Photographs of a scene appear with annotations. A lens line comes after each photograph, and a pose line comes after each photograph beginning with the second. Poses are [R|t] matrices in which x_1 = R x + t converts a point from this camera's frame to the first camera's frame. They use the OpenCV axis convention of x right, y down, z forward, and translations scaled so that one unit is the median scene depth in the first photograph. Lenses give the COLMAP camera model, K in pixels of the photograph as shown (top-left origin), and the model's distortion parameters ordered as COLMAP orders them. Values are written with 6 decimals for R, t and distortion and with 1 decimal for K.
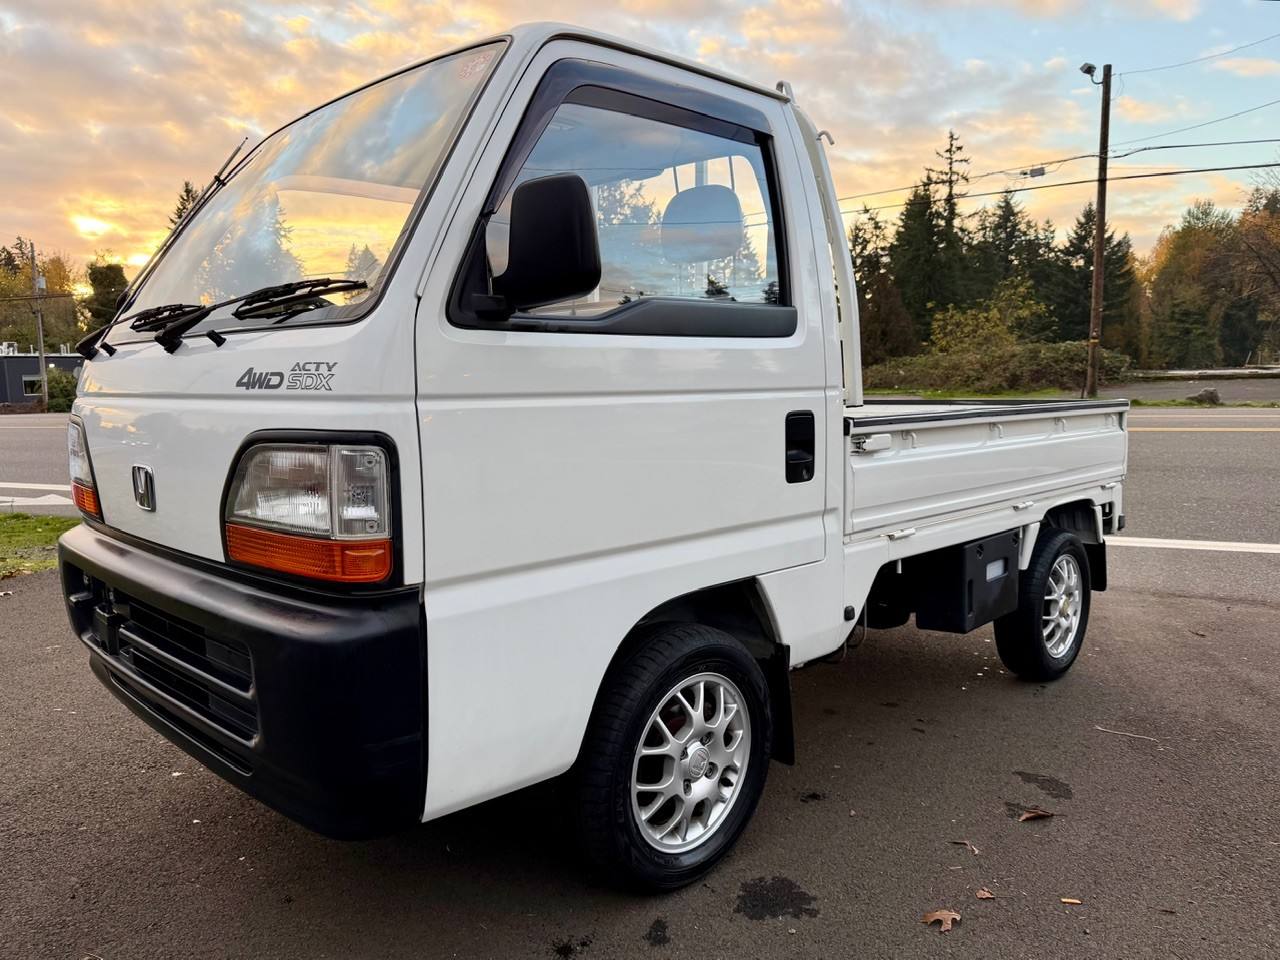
lens RADIAL K [[946.2, 0, 642.0], [0, 946.2, 491.5], [0, 0, 1]] dist [0.069993, -0.097792]
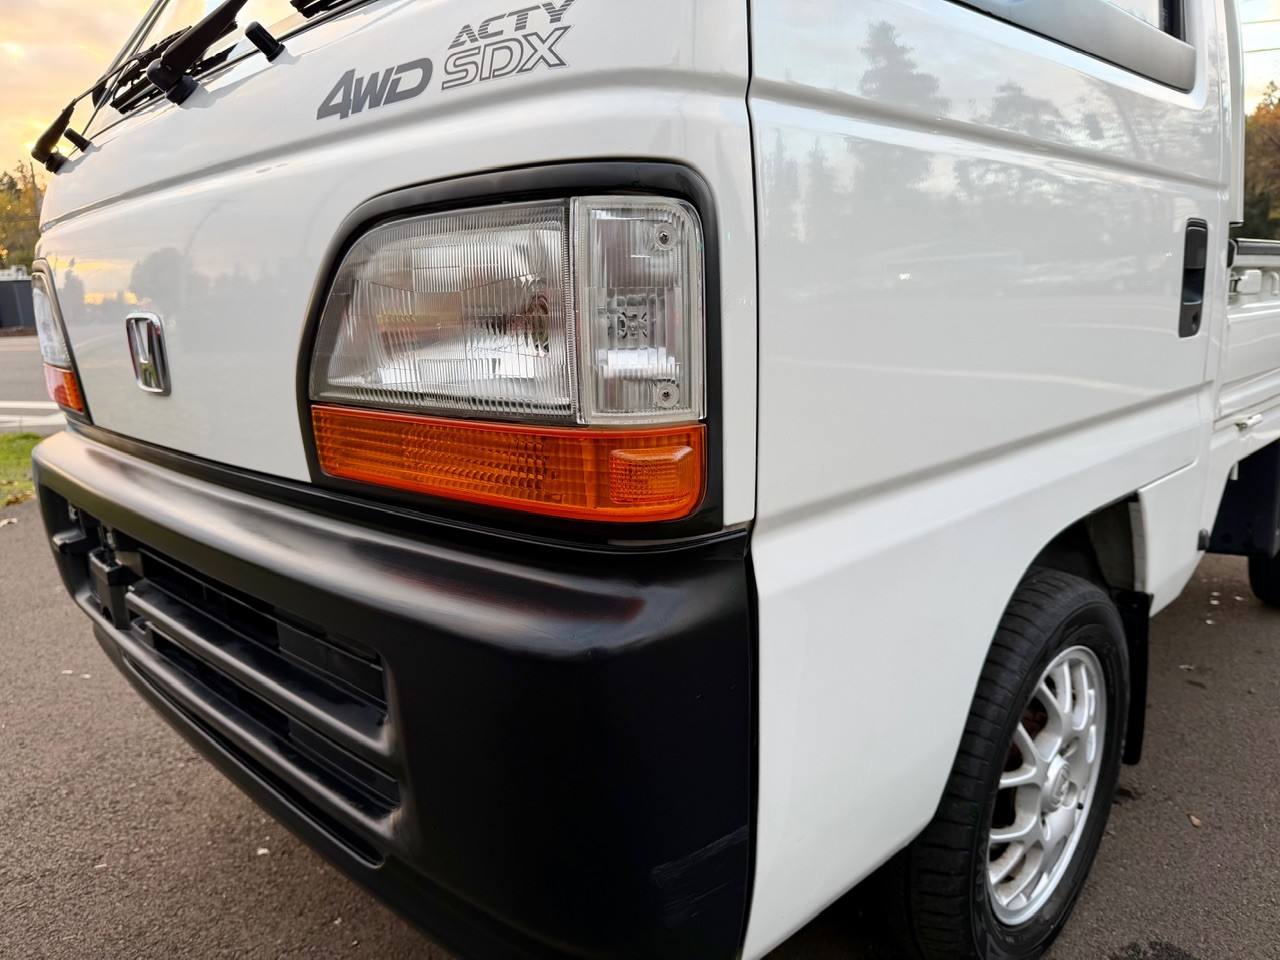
lens RADIAL K [[918.3, 0, 644.6], [0, 918.3, 496.7], [0, 0, 1]] dist [0.064427, -0.090963]
pose [[0.999793, -0.020026, -0.003651, -0.177829], [0.020289, 0.994904, 0.098769, 0.025422], [0.001654, -0.098823, 0.995104, 0.349884]]
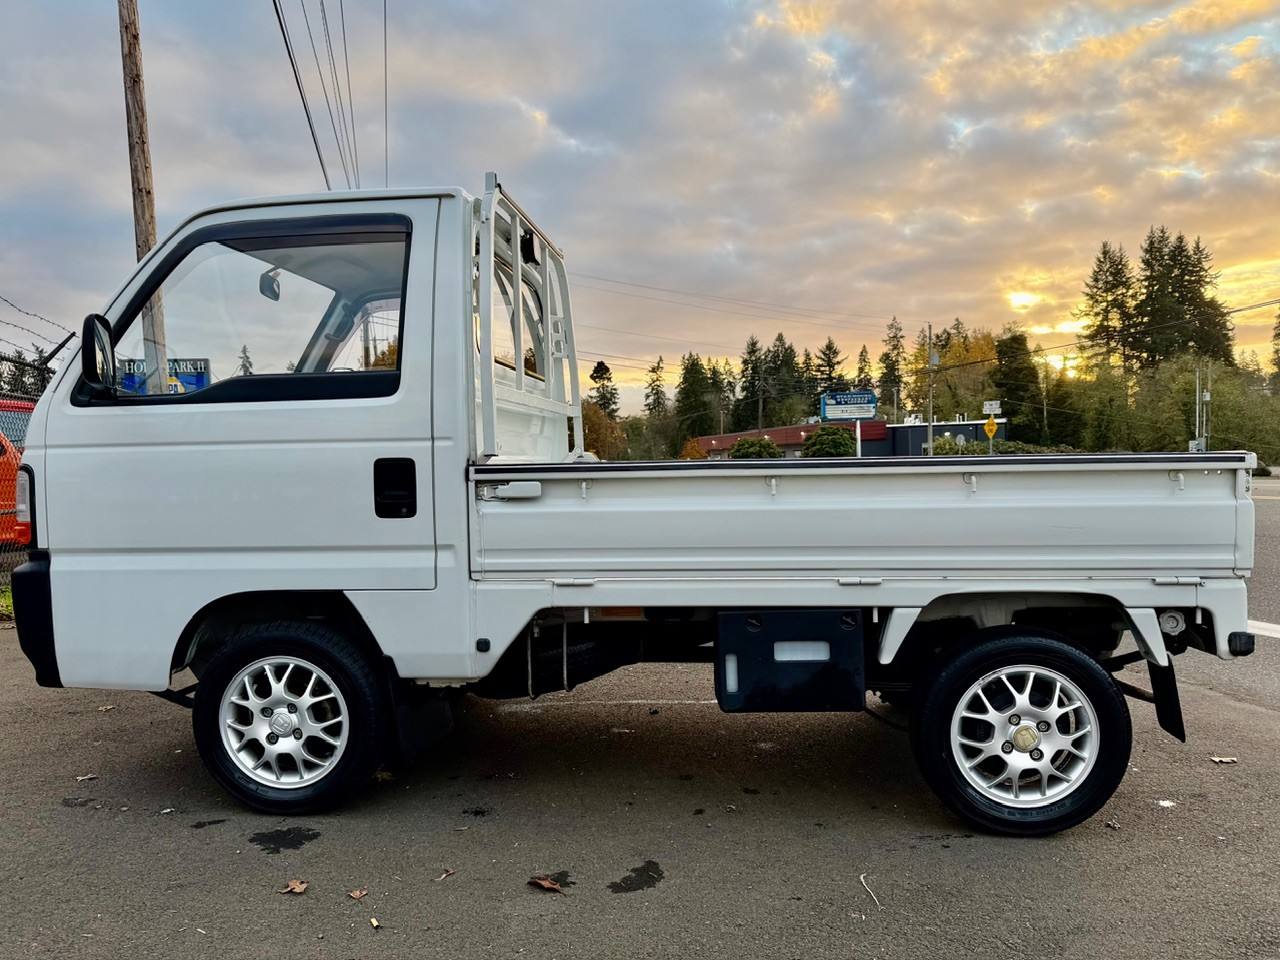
lens RADIAL K [[983.5, 0, 643.0], [0, 983.5, 504.6], [0, 0, 1]] dist [0.058920, -0.067137]
pose [[0.623119, 0.035086, -0.781340, 1.230983], [-0.078191, 0.996783, -0.017596, -0.027213], [0.778209, 0.072058, 0.623858, 0.434403]]
